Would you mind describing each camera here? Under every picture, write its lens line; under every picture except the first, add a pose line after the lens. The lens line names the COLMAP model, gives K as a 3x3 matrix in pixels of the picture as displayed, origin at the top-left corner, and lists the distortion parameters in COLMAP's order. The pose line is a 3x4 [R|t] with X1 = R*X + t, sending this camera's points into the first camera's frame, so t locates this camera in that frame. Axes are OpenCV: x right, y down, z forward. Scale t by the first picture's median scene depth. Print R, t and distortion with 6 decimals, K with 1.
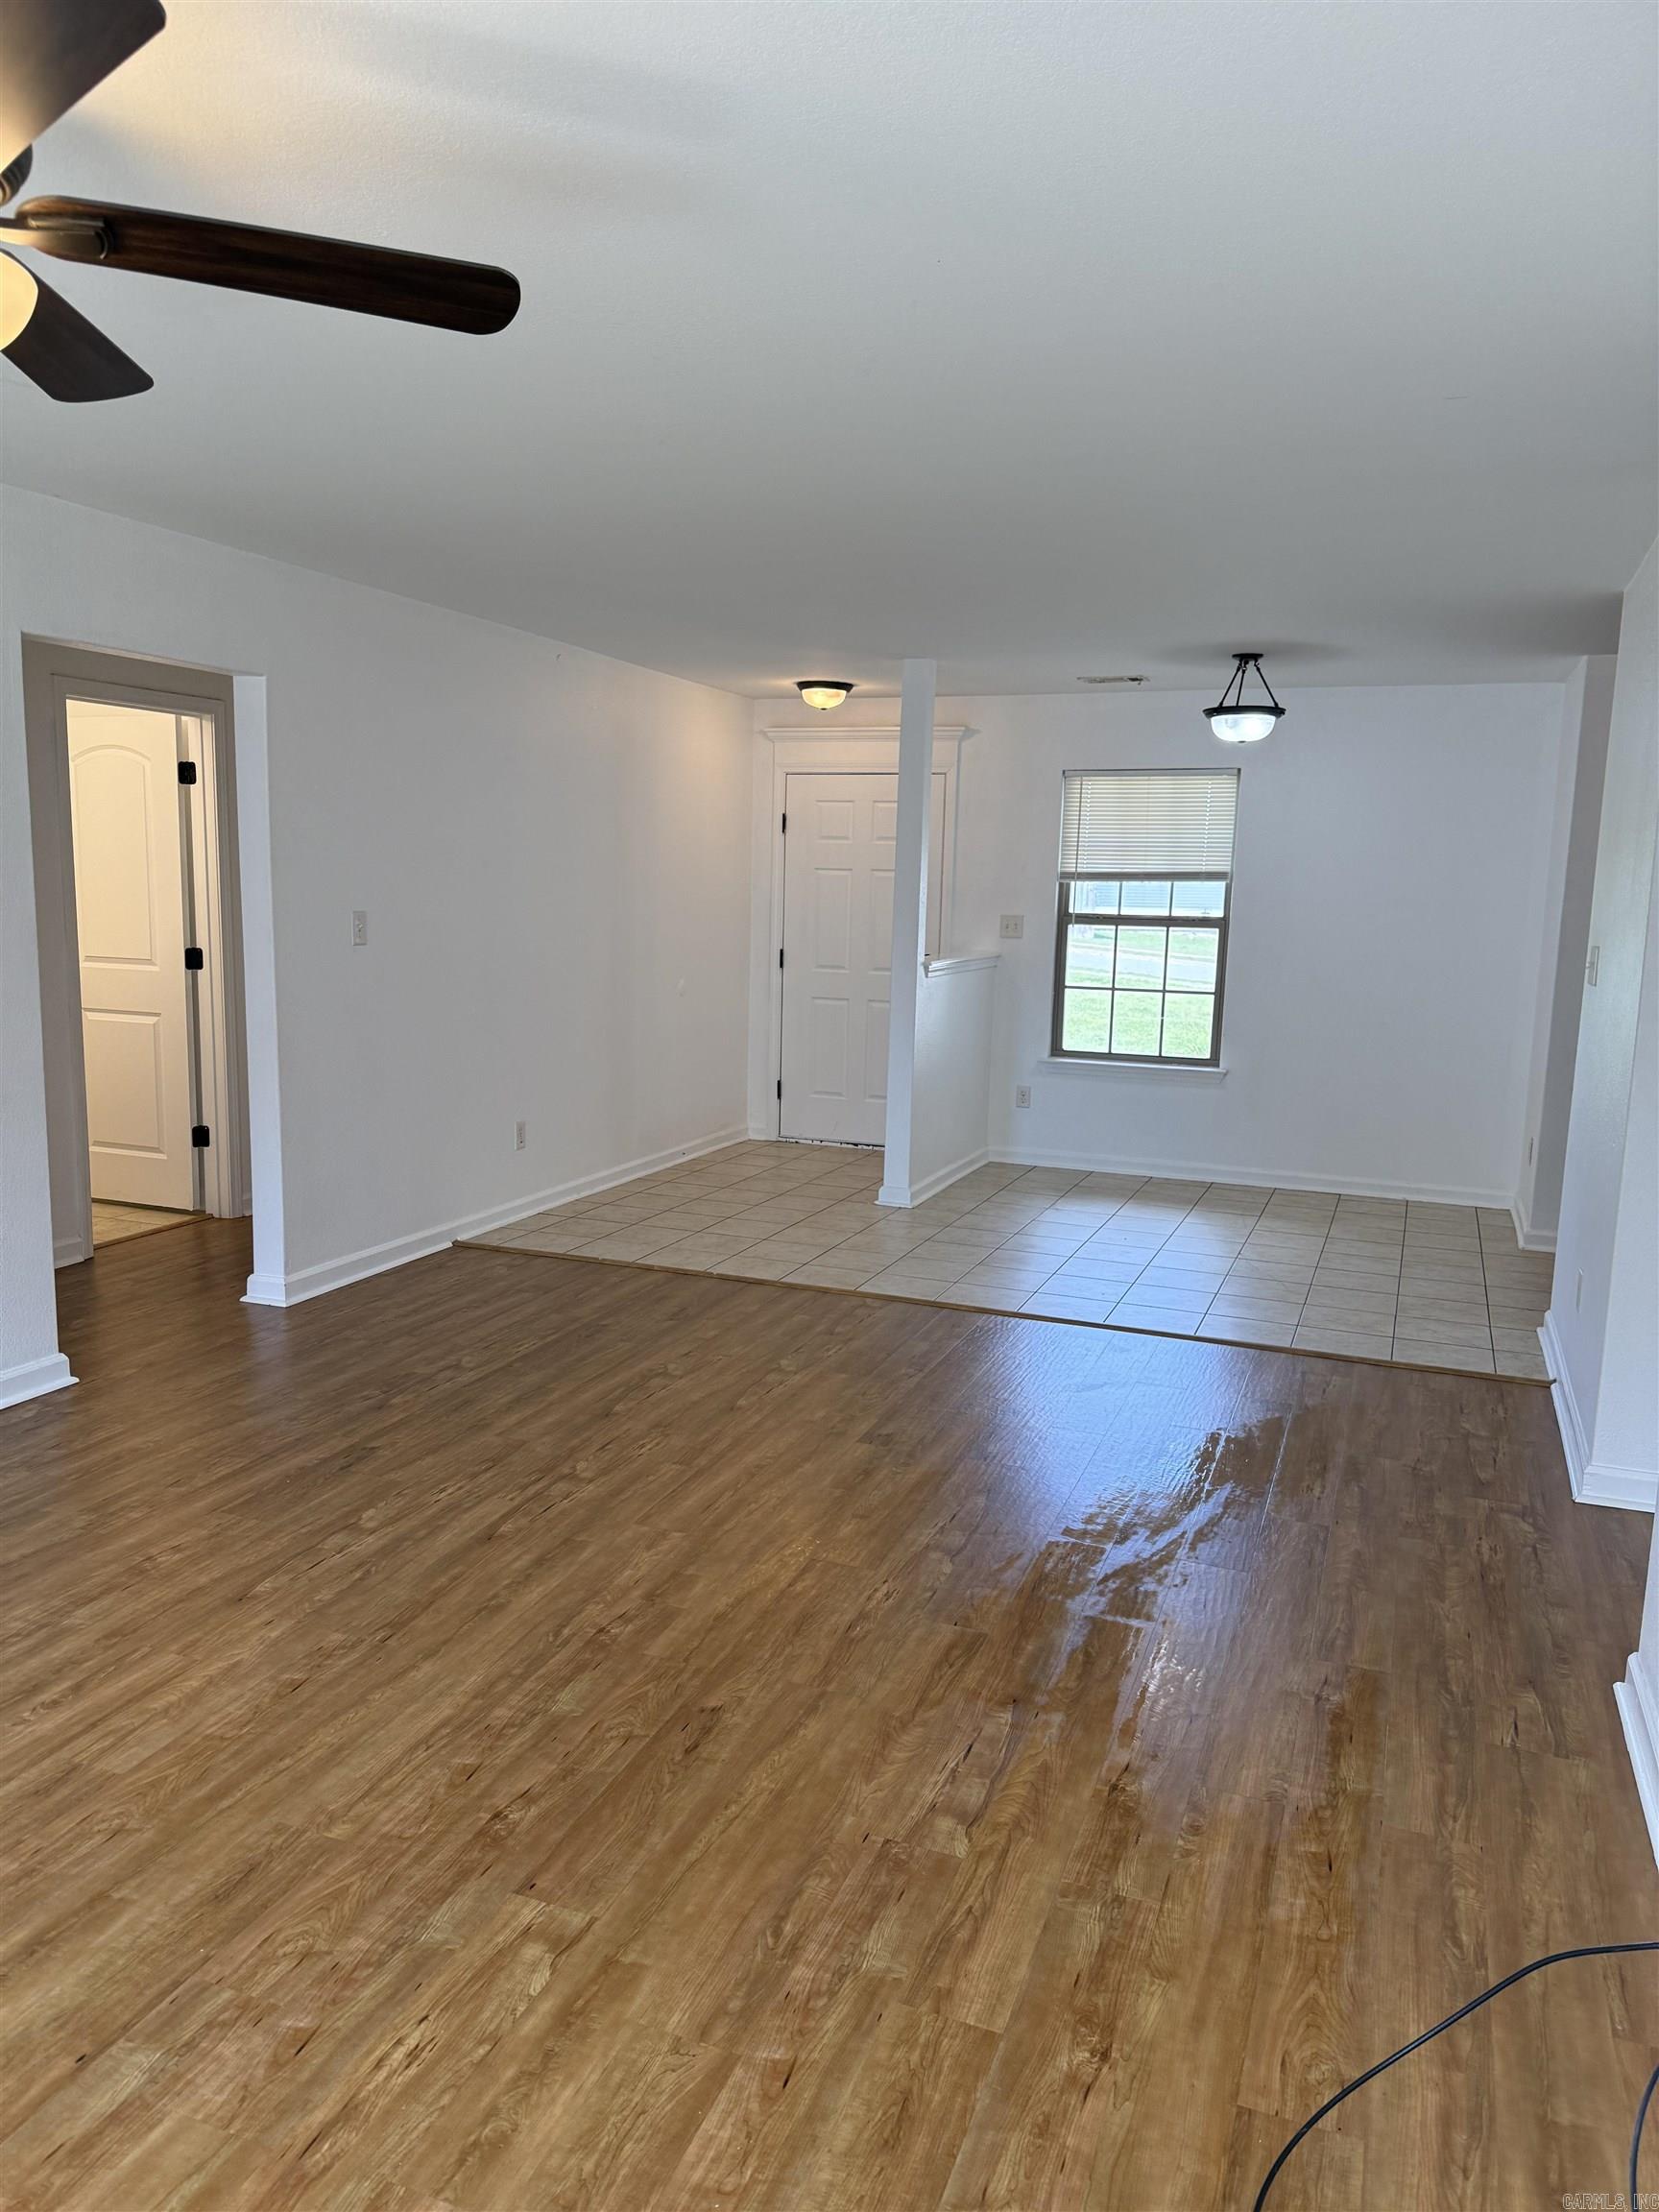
lens RADIAL K [[1573.8, 0, 829.5], [0, 1573.8, 1106.0], [0, 0, 1]] dist [0.064829, -0.063367]
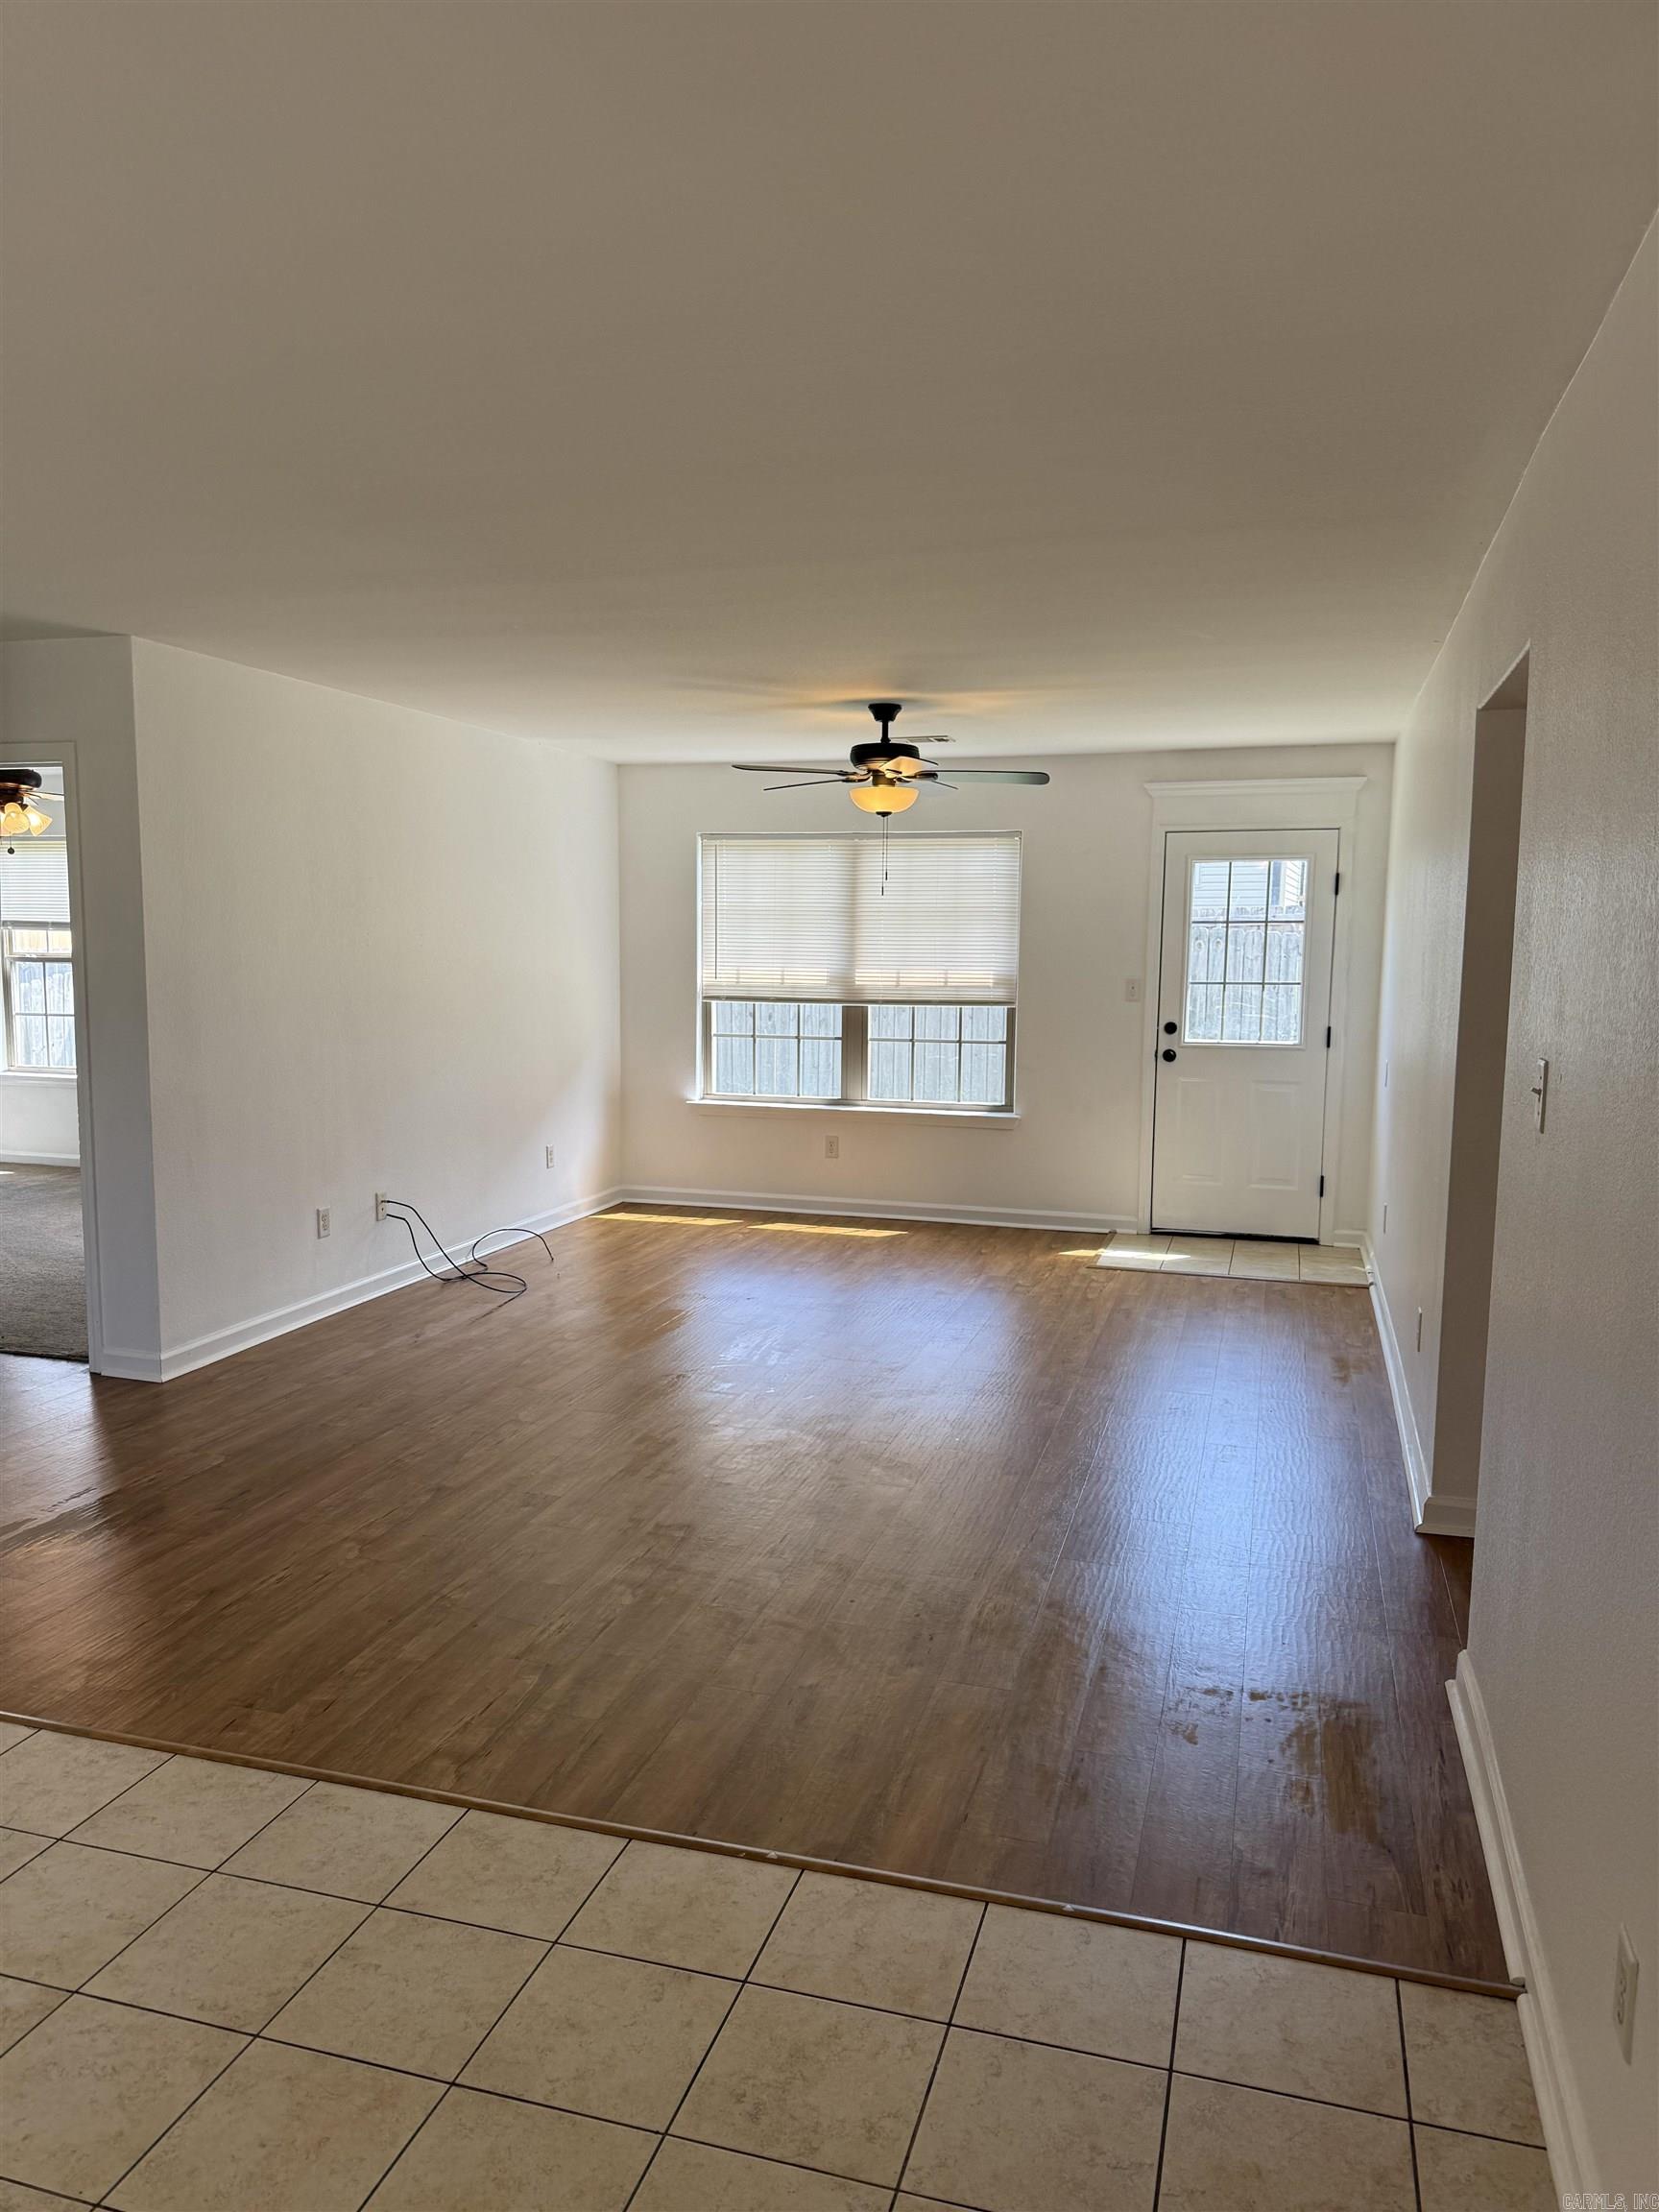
lens RADIAL K [[1573.8, 0, 829.5], [0, 1573.8, 1106.0], [0, 0, 1]] dist [0.064829, -0.063367]
pose [[-0.996716, -0.015808, -0.079417, -0.061463], [-0.035481, 0.966854, 0.252853, -0.254221], [0.072787, 0.254840, -0.964240, 1.687847]]
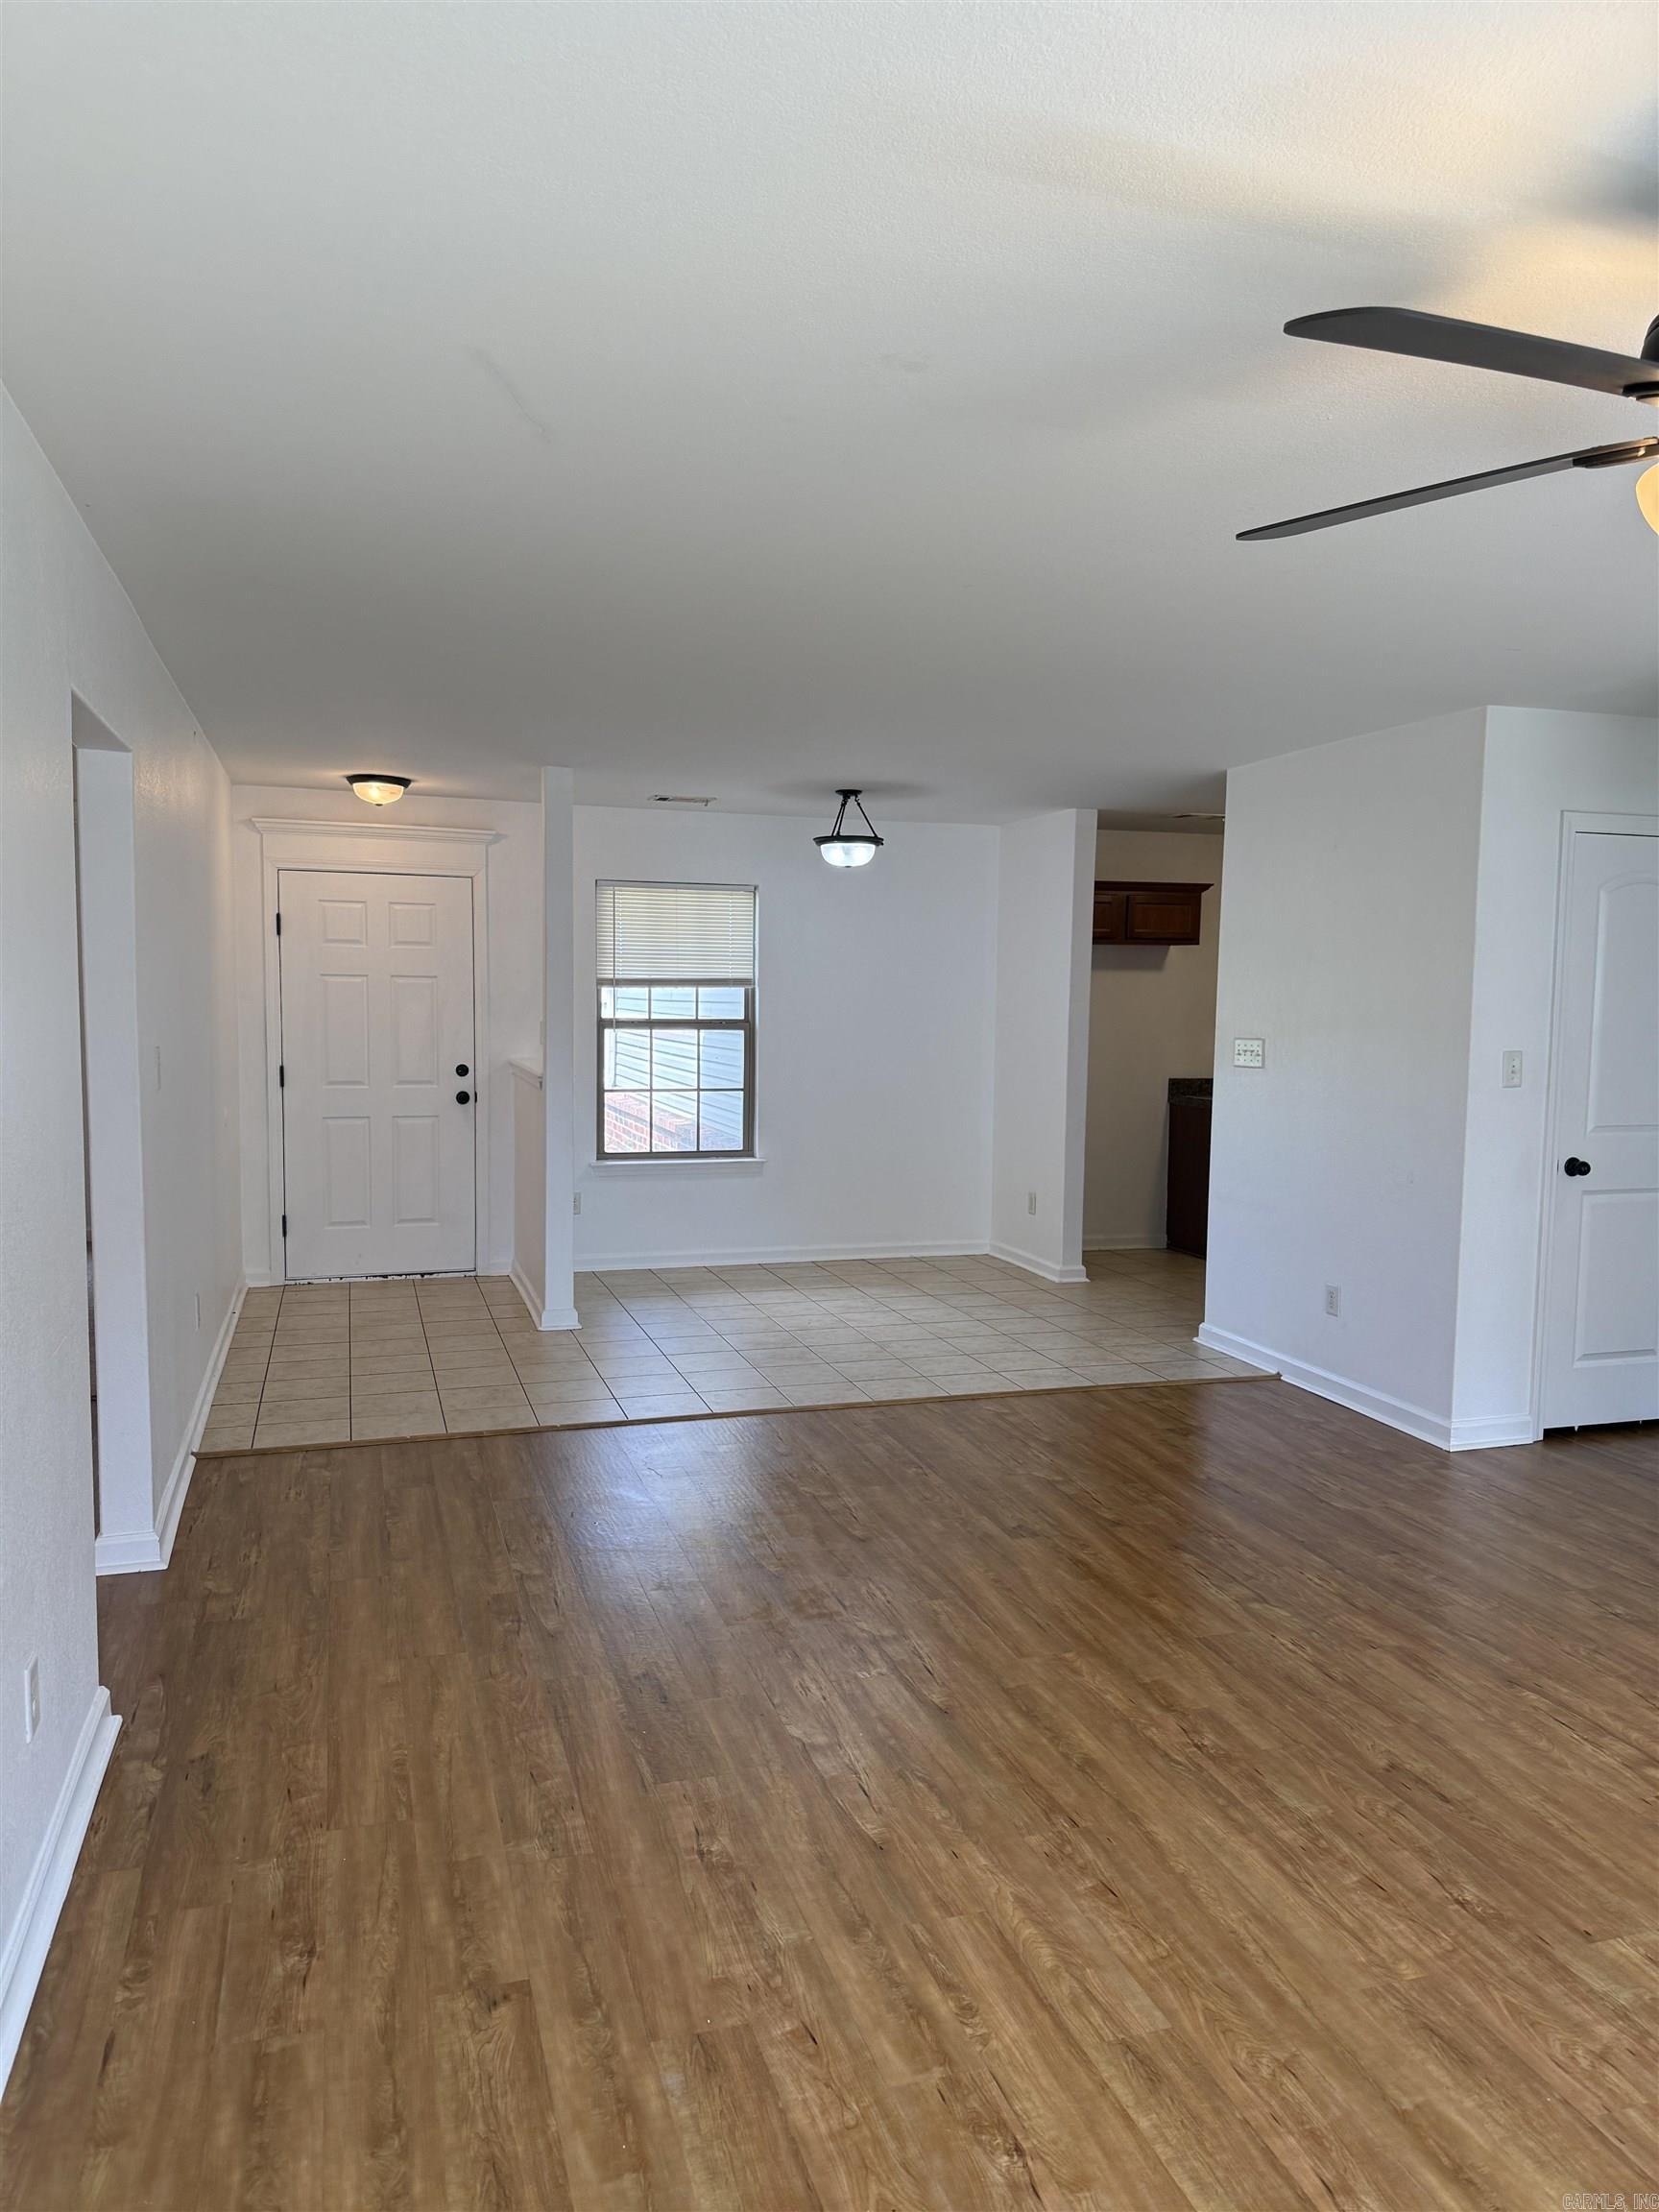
lens RADIAL K [[1554.9, 0, 865.7], [0, 1554.9, 1109.1], [0, 0, 1]] dist [0.034905, -0.017554]
pose [[0.768320, -0.061234, 0.637130, -0.614699], [0.092600, 0.995575, -0.015983, -0.055557], [-0.633332, 0.071279, 0.770591, 0.214345]]
